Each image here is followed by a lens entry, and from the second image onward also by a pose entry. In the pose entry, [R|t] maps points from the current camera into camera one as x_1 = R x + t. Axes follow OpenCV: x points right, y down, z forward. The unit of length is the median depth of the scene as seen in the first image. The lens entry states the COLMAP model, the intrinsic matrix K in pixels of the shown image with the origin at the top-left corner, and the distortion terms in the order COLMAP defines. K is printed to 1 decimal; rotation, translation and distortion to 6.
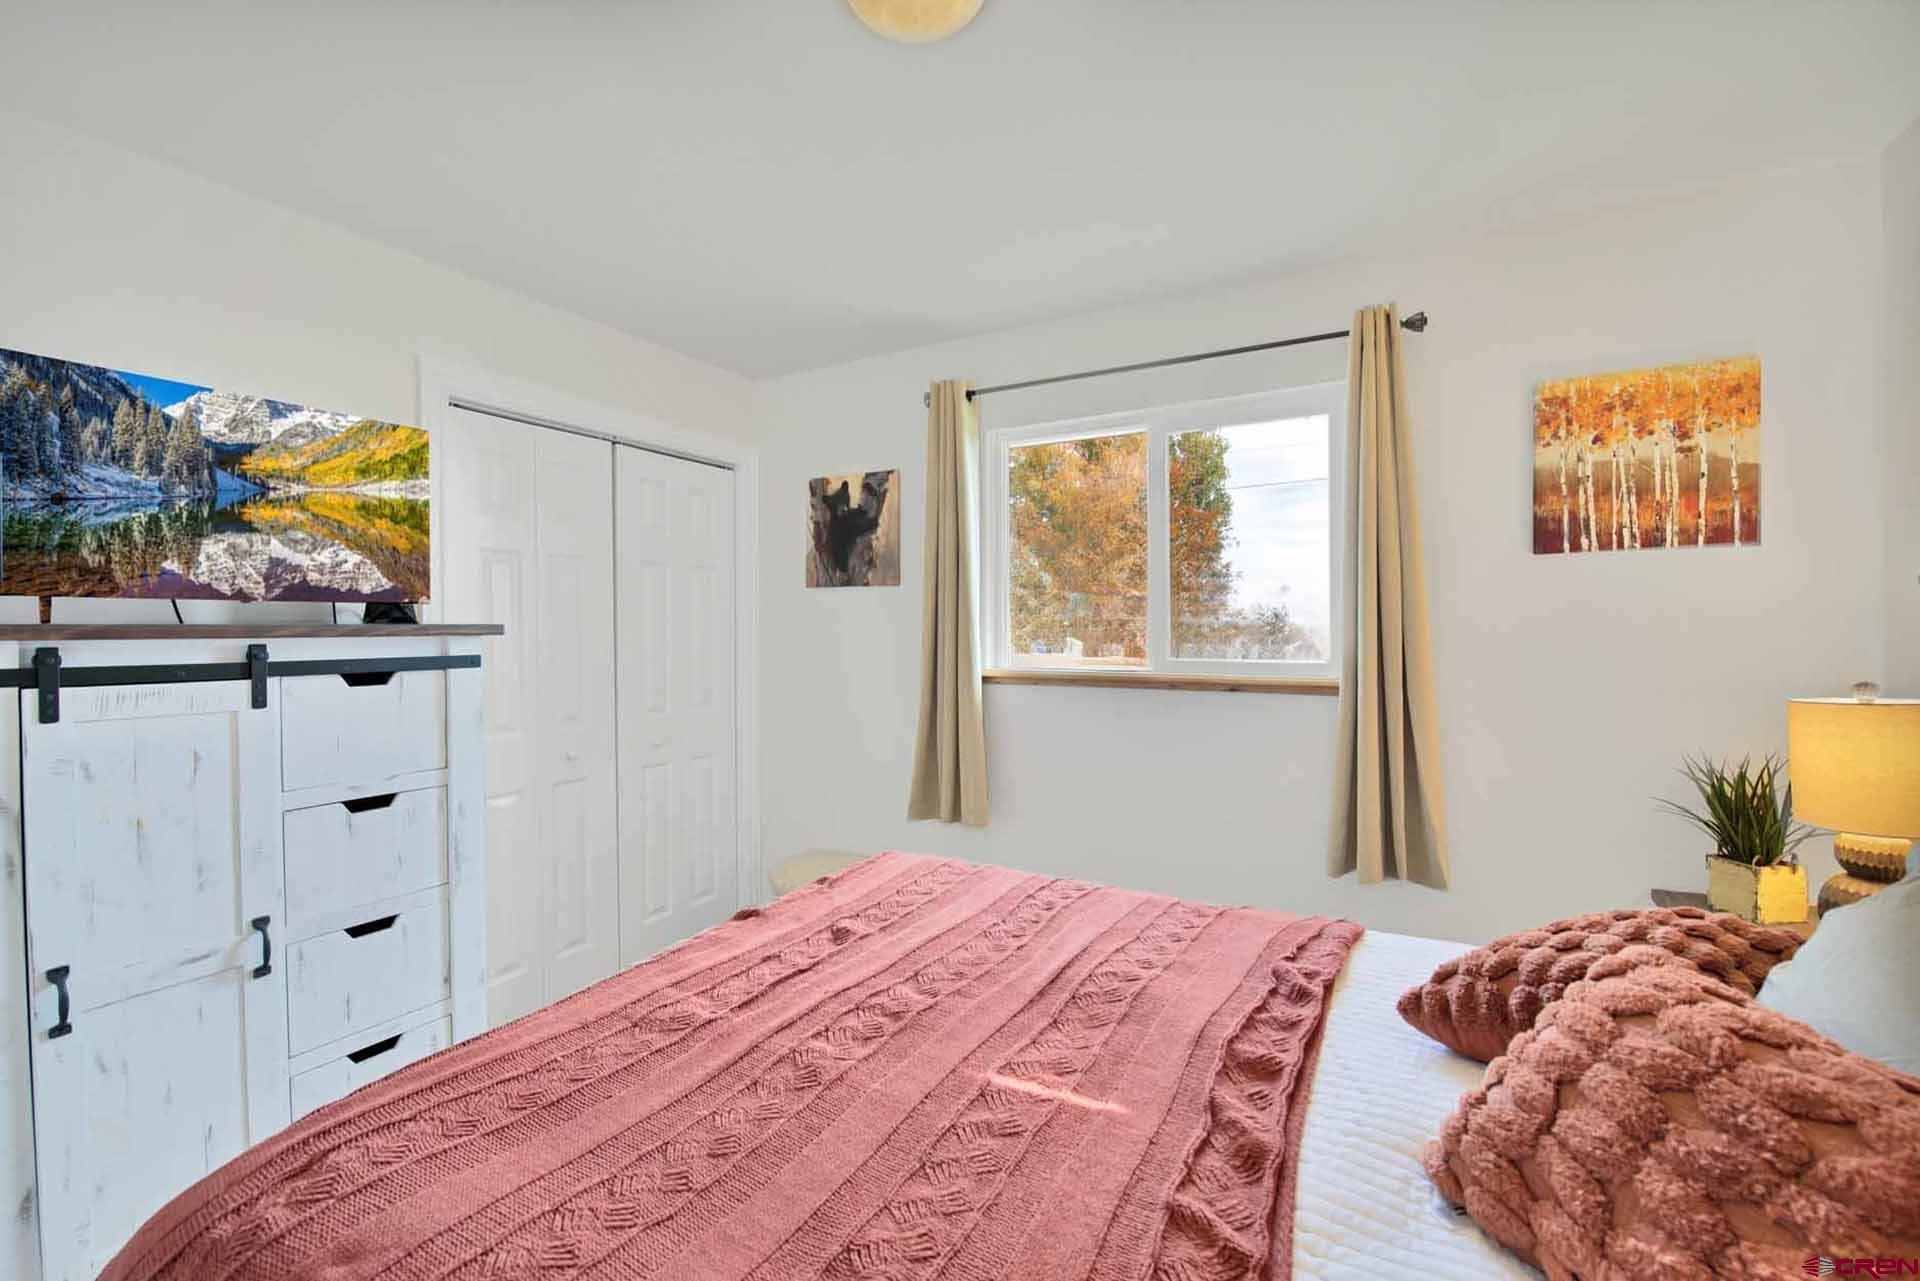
lens RADIAL K [[787.6, 0, 969.0], [0, 787.6, 637.3], [0, 0, 1]] dist [-0.017362, -0.000355]
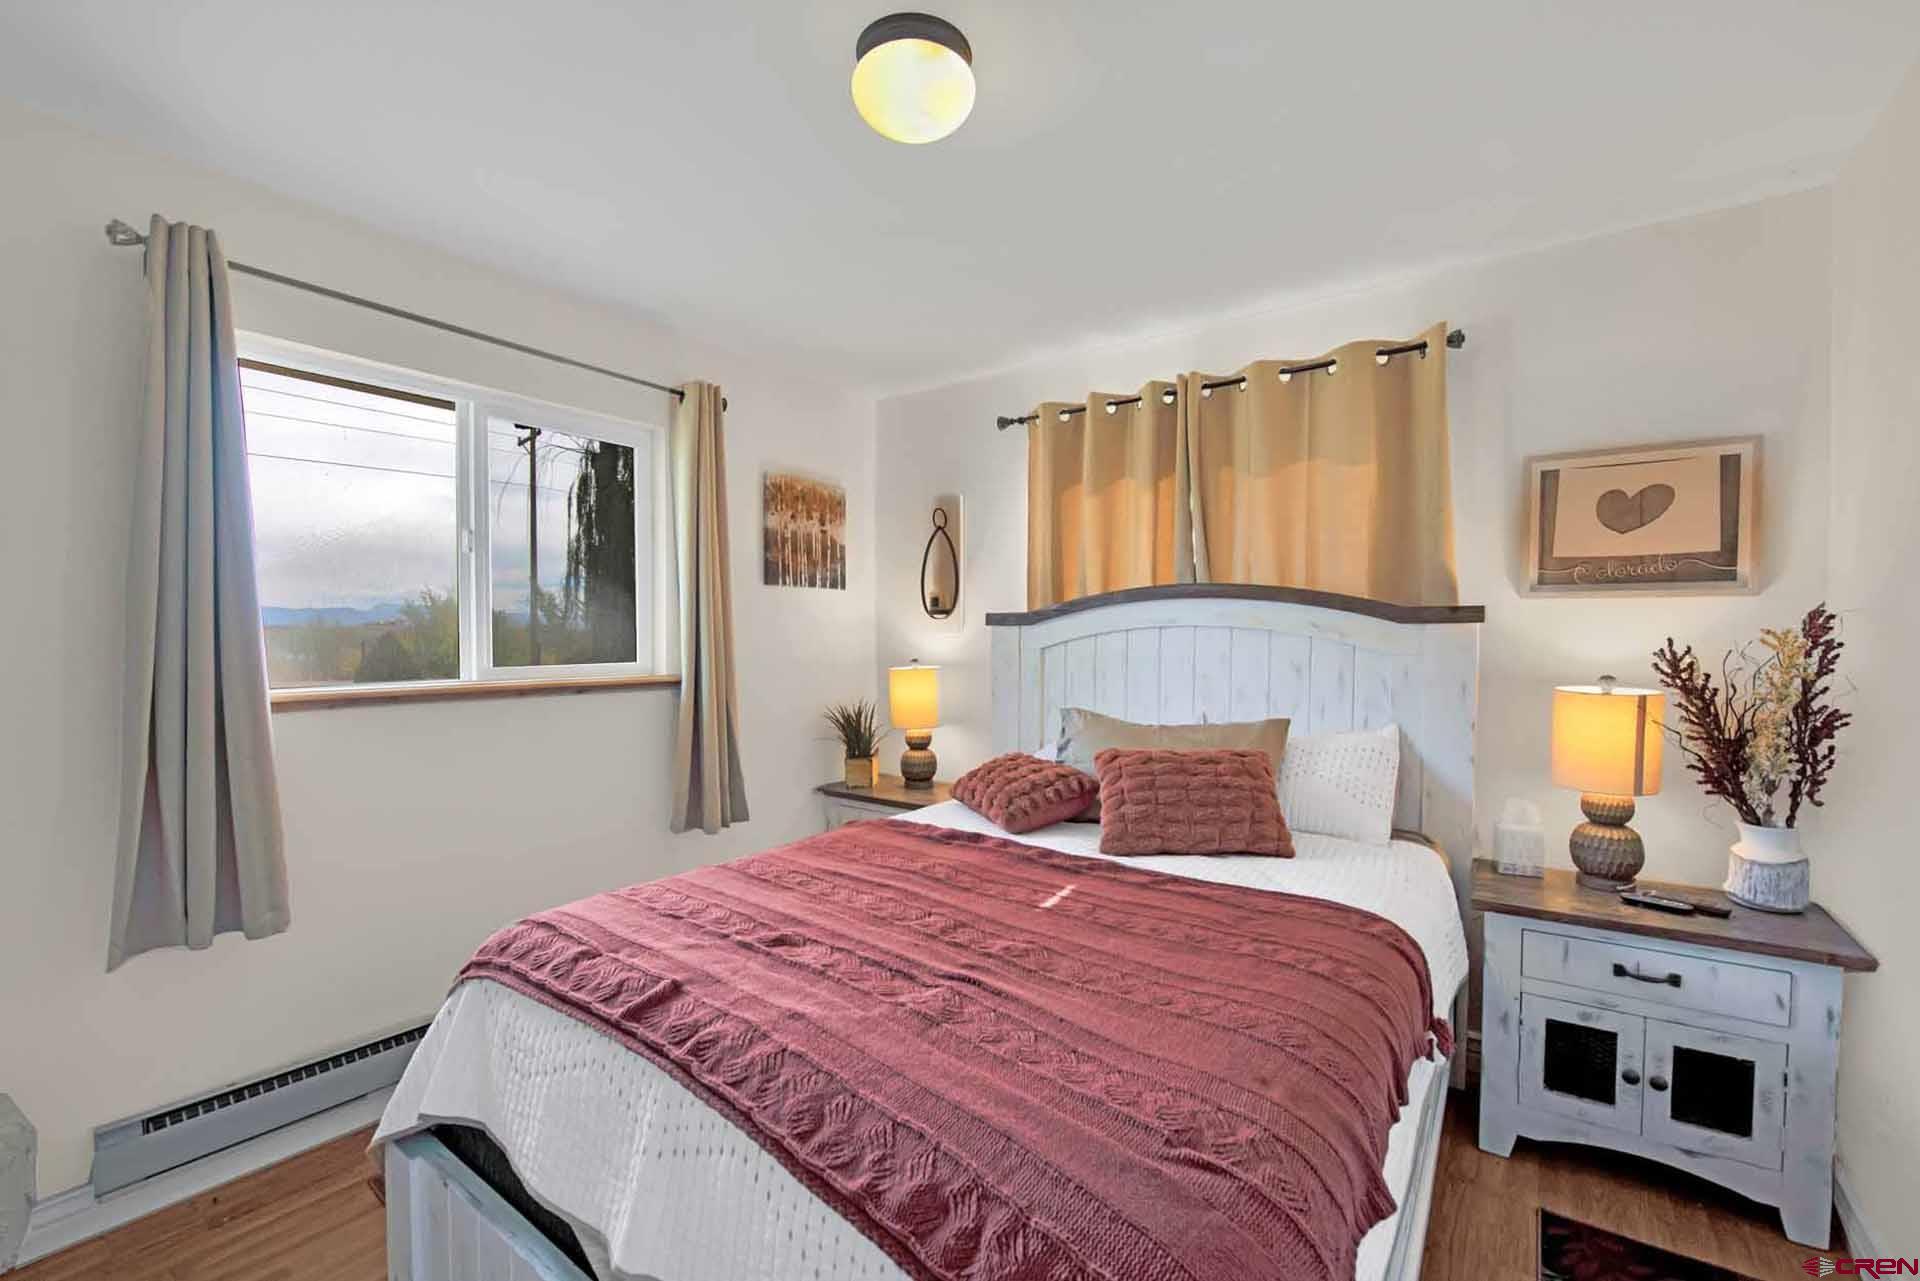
lens RADIAL K [[787.6, 0, 968.8], [0, 787.6, 645.1], [0, 0, 1]] dist [-0.017362, -0.000355]
pose [[0.116832, -0.007681, 0.993122, -0.785753], [0.004368, 0.999964, 0.007220, 0.000892], [-0.993142, 0.003494, 0.116862, 0.464915]]
